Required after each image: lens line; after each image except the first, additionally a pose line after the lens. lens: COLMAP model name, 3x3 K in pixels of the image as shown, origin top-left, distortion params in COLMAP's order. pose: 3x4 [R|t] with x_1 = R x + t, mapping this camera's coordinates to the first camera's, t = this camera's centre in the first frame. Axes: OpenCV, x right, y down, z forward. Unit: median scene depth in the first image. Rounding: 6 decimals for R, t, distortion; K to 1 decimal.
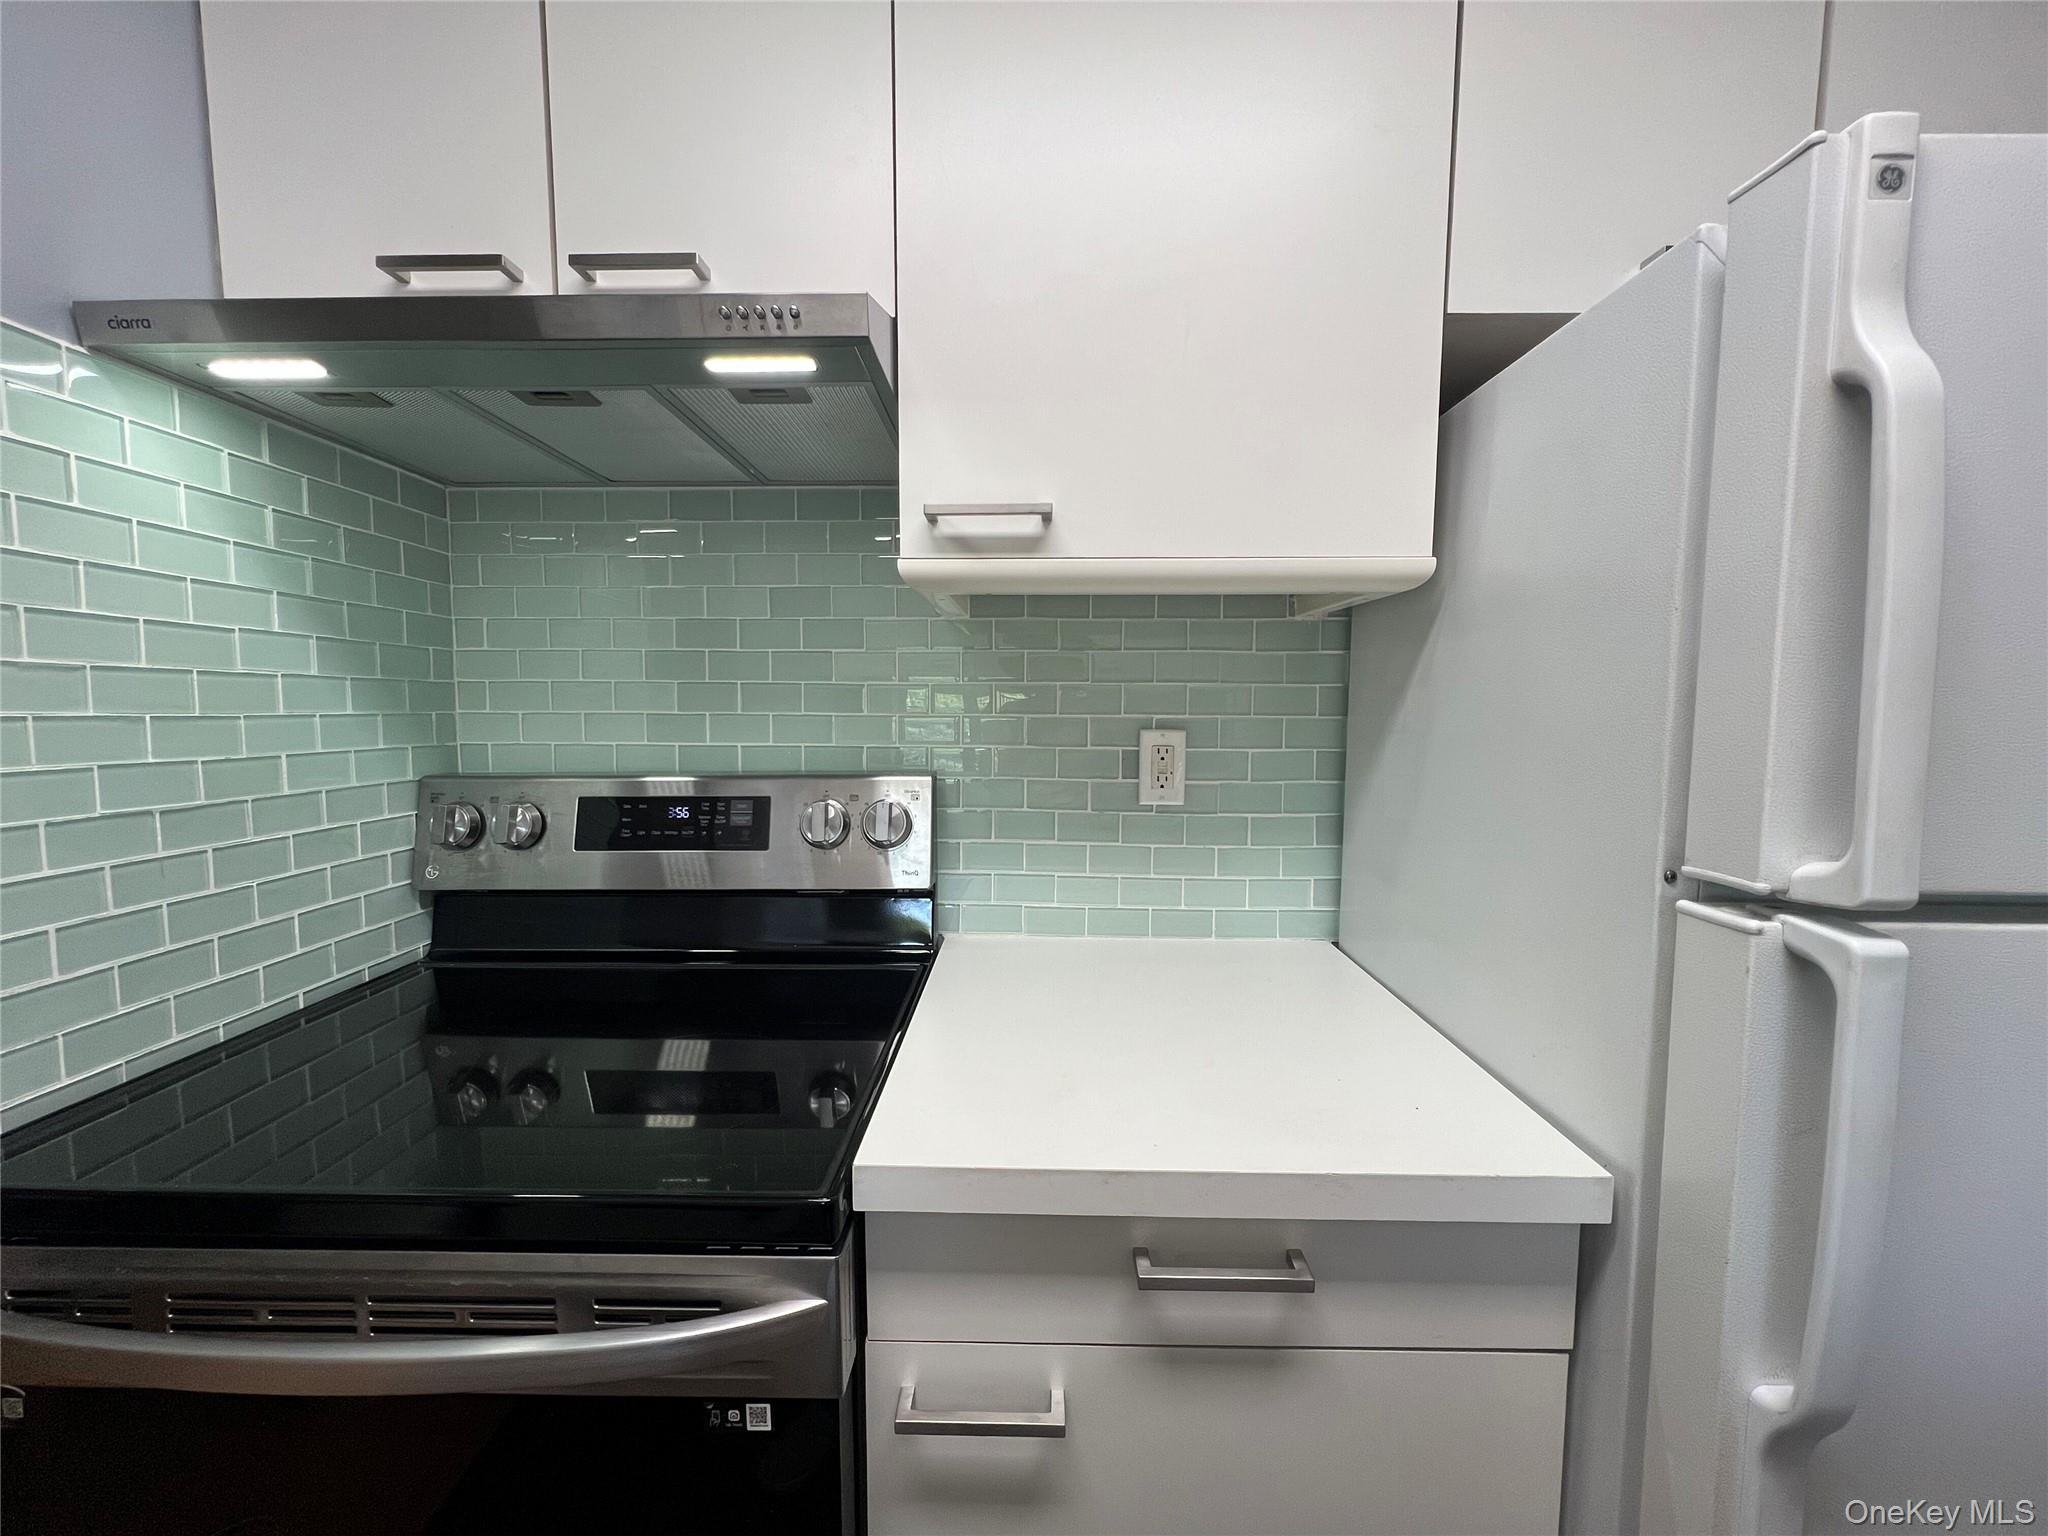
lens RADIAL K [[820.3, 0, 1015.7], [0, 820.3, 773.9], [0, 0, 1]] dist [0.003198, 0.000134]
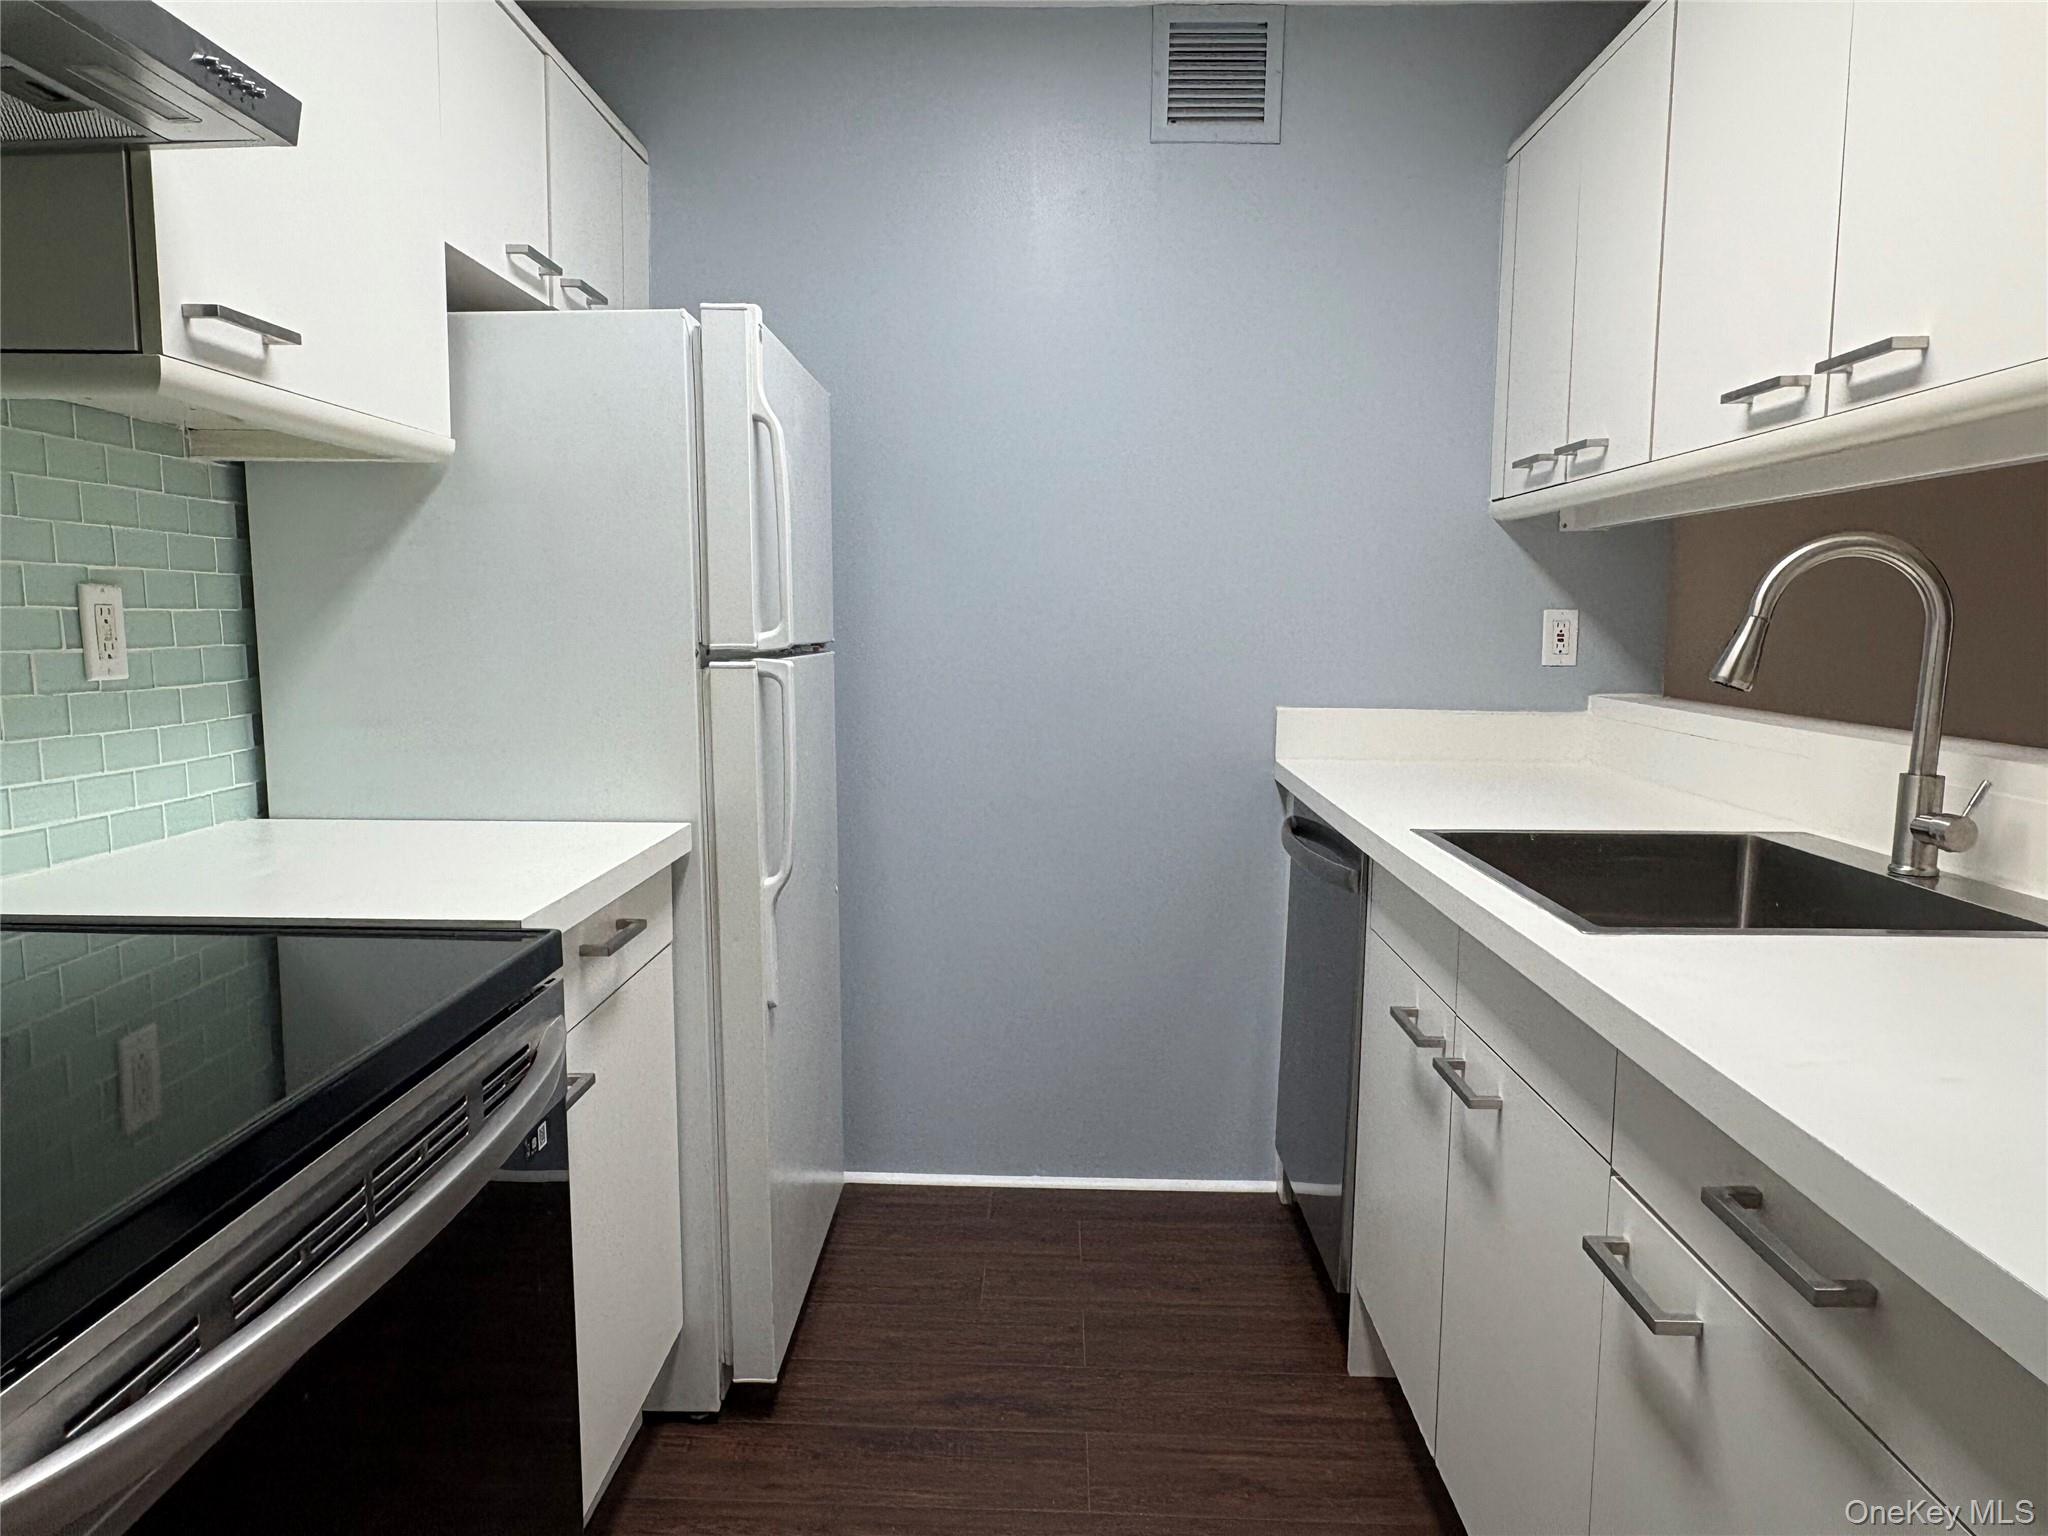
lens RADIAL K [[1305.1, 0, 1016.1], [0, 1305.1, 774.6], [0, 0, 1]] dist [-0.020954, -0.006180]
pose [[0.004725, -0.126639, 0.991938, -1.071269], [0.077985, 0.988974, 0.125889, 0.039555], [-0.996943, 0.076761, 0.014549, 0.120281]]
